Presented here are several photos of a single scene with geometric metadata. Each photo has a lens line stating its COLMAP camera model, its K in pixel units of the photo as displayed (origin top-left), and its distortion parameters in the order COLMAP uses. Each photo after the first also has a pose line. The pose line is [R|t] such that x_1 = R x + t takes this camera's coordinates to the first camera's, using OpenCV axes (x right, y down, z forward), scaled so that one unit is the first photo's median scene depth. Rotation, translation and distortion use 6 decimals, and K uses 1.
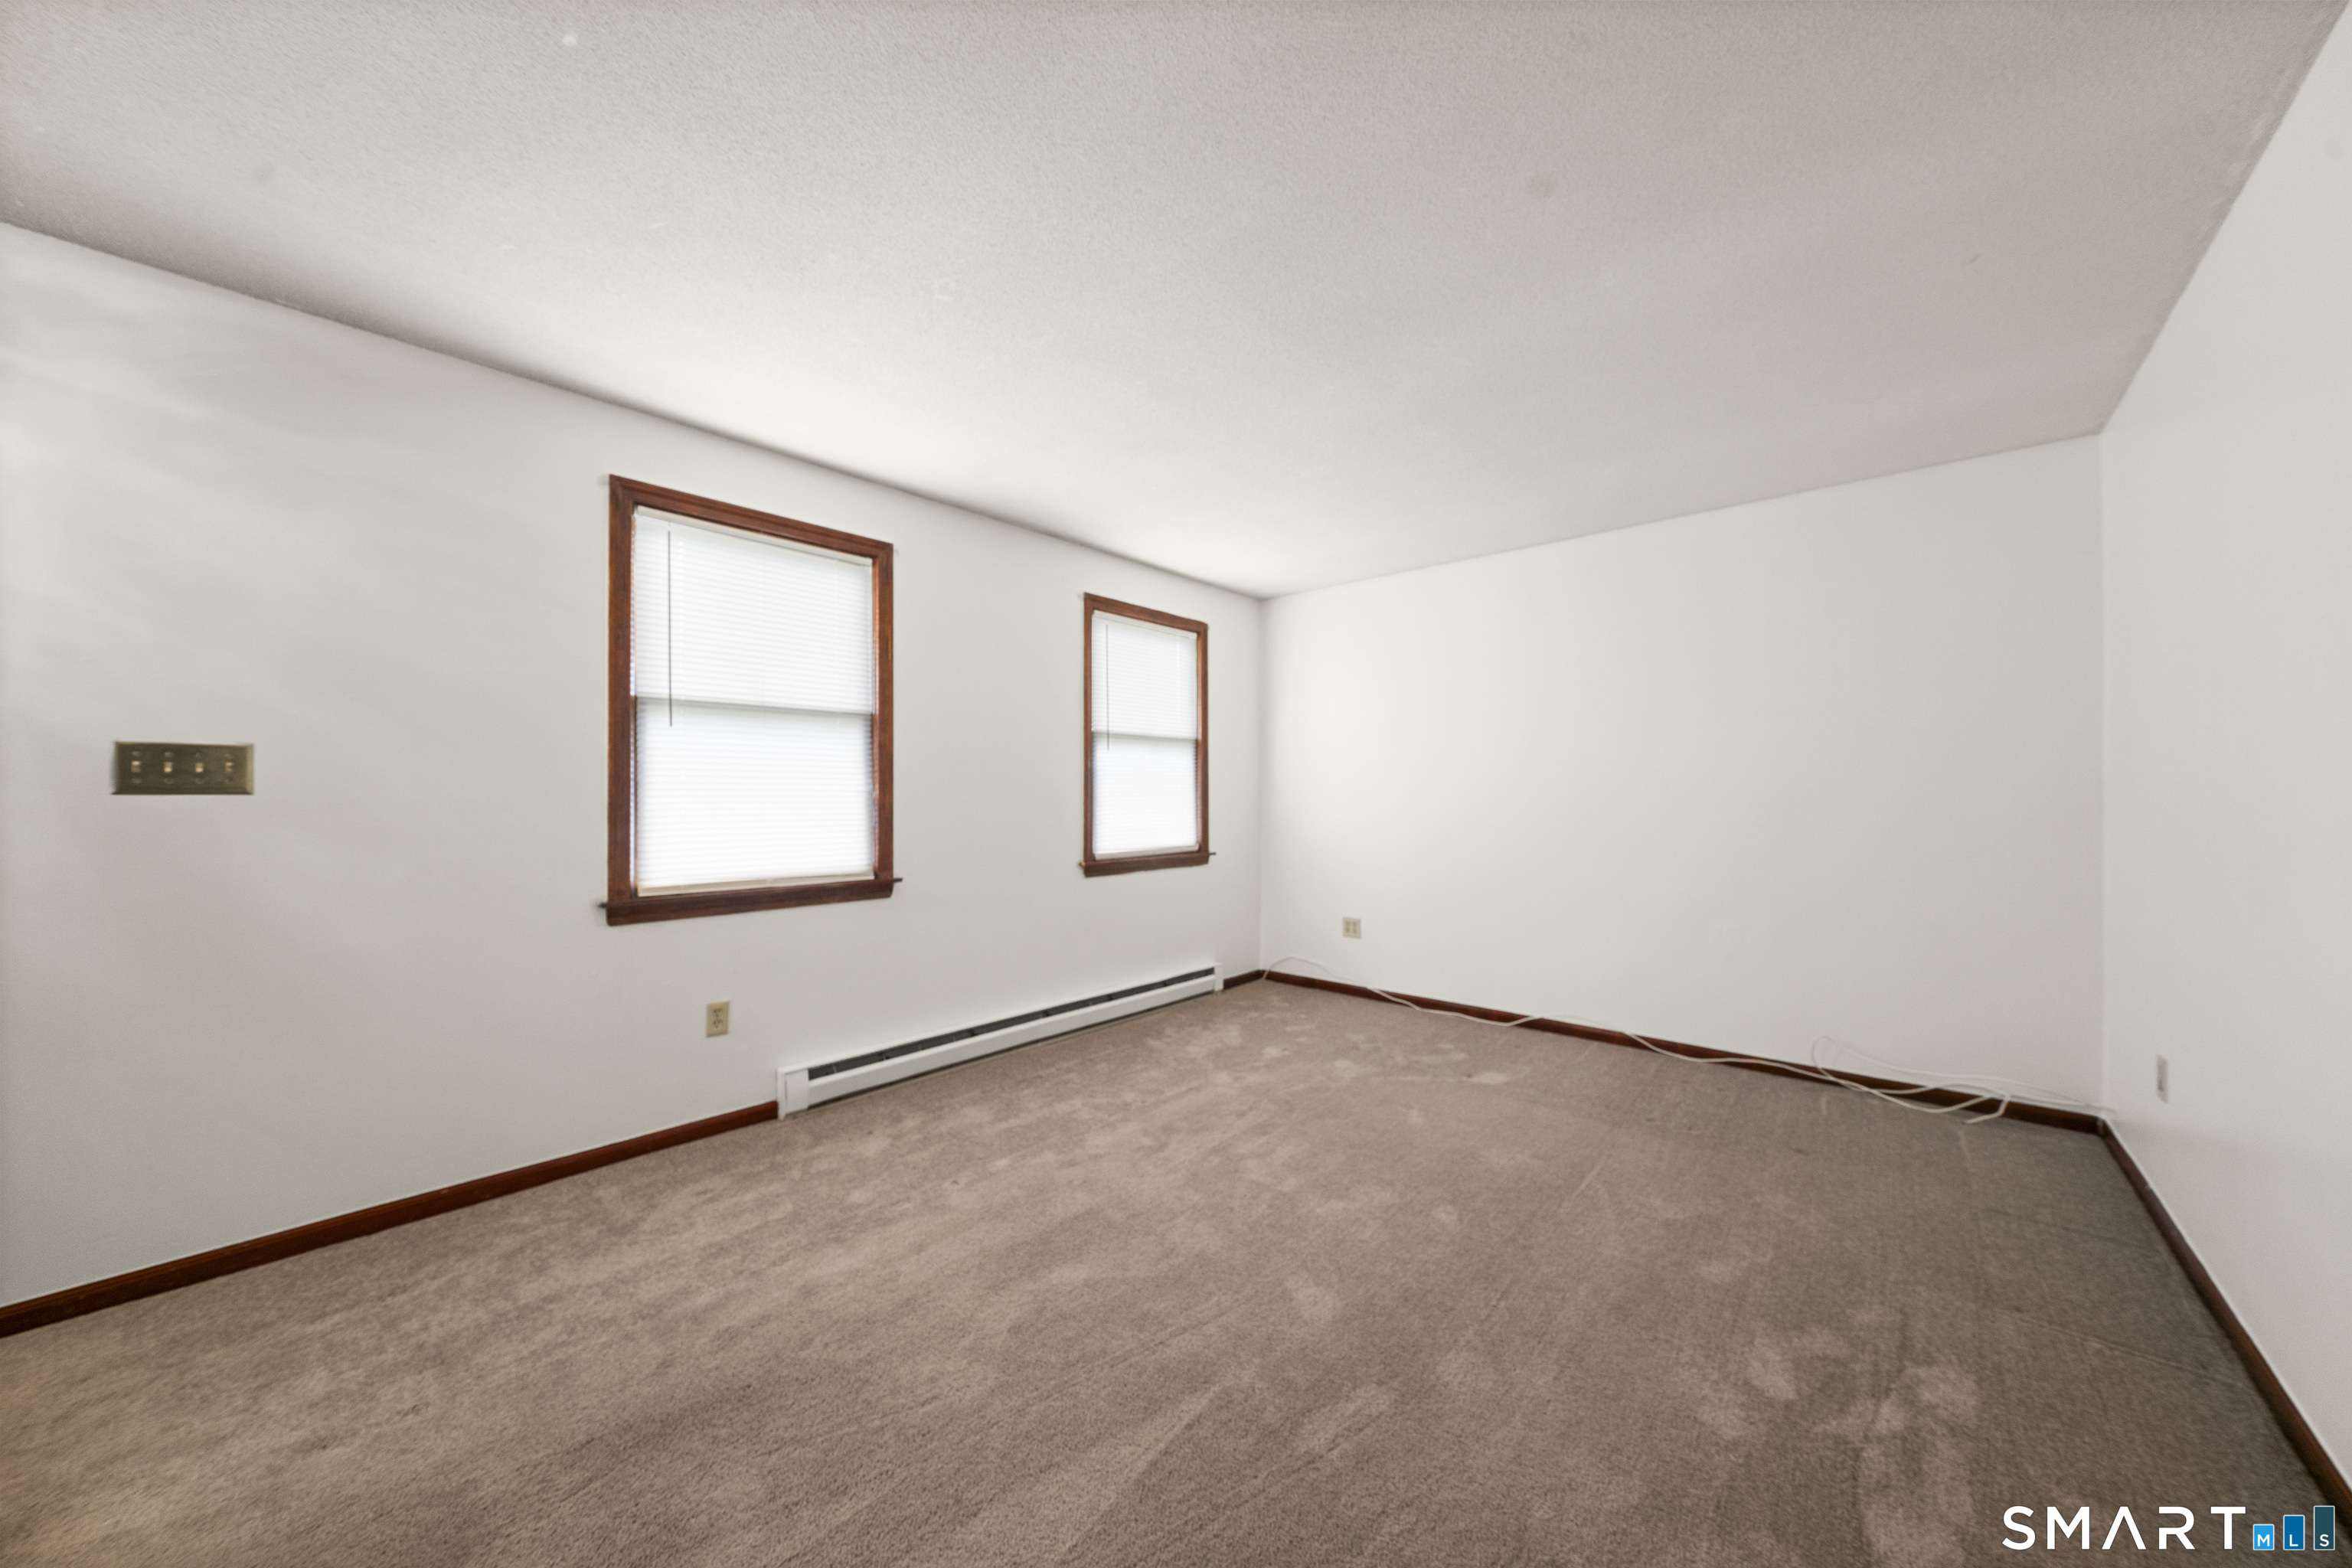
lens RADIAL K [[813.1, 0, 1179.6], [0, 813.1, 801.5], [0, 0, 1]] dist [-0.005643, 0.000104]
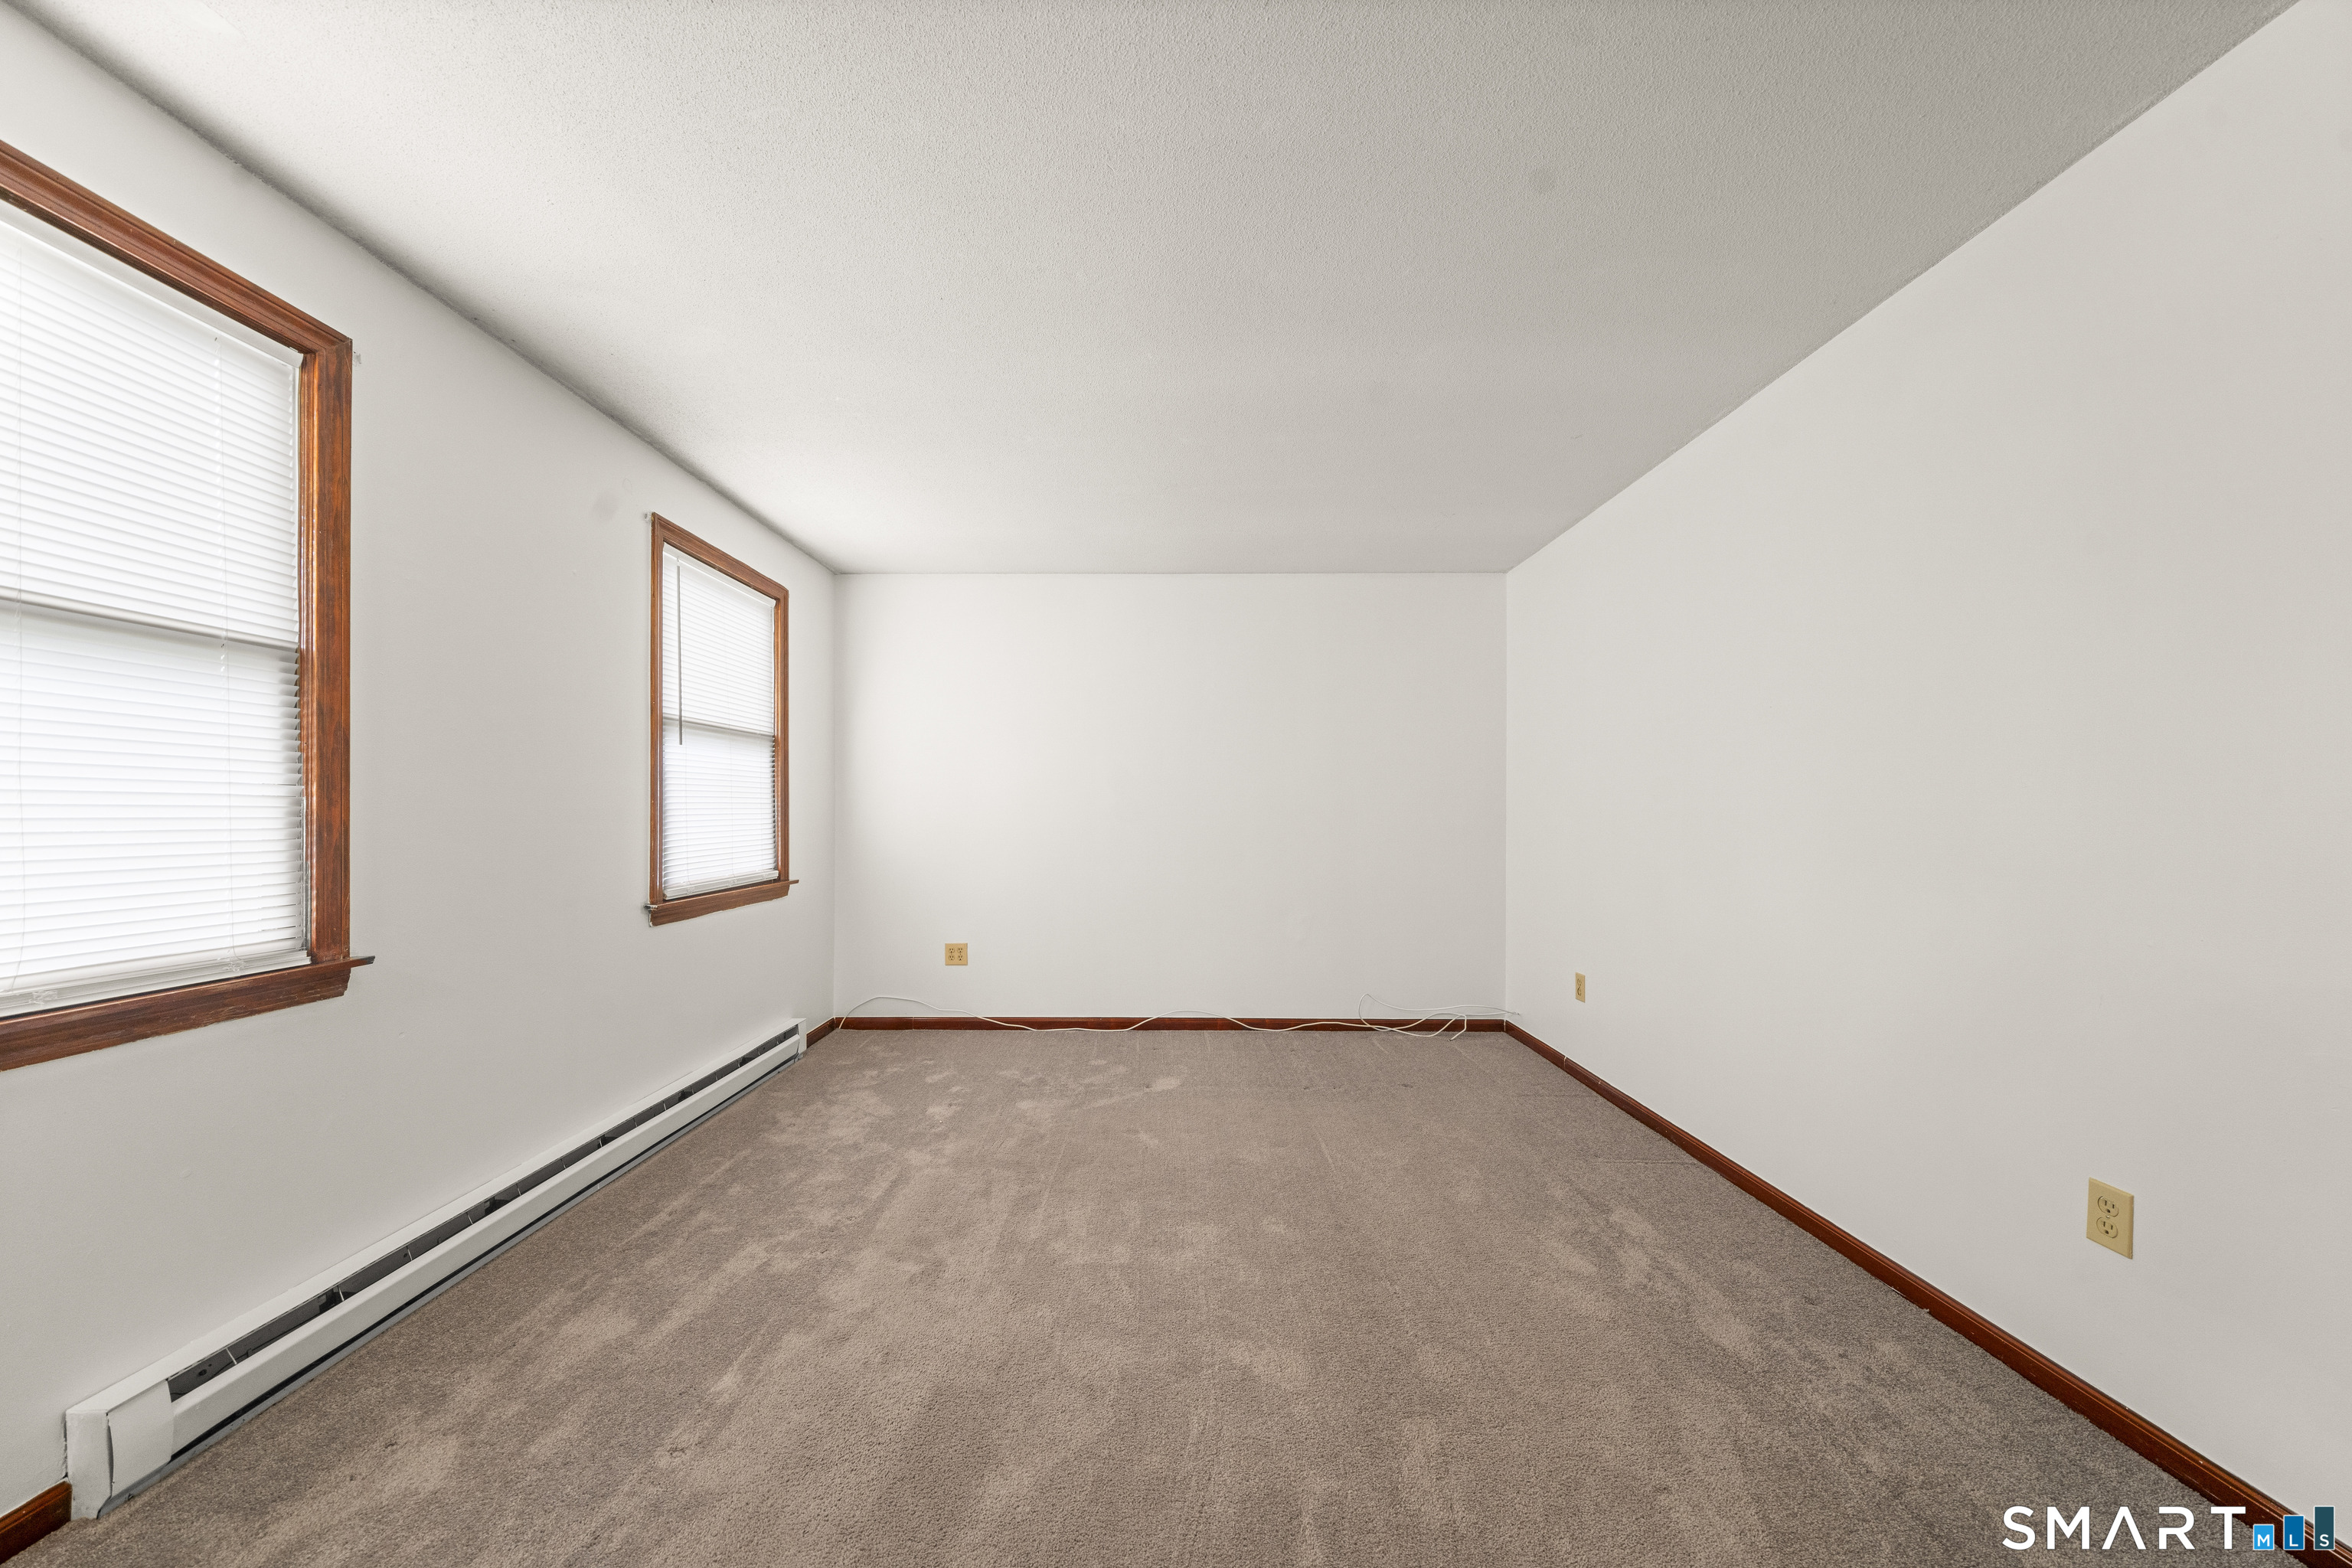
lens RADIAL K [[813.1, 0, 1184.7], [0, 813.1, 814.3], [0, 0, 1]] dist [-0.005643, 0.000104]
pose [[0.745257, -0.002666, 0.666772, -0.300162], [0.003897, 0.999992, -0.000358, 0.000876], [-0.666765, 0.002866, 0.745262, 0.231615]]
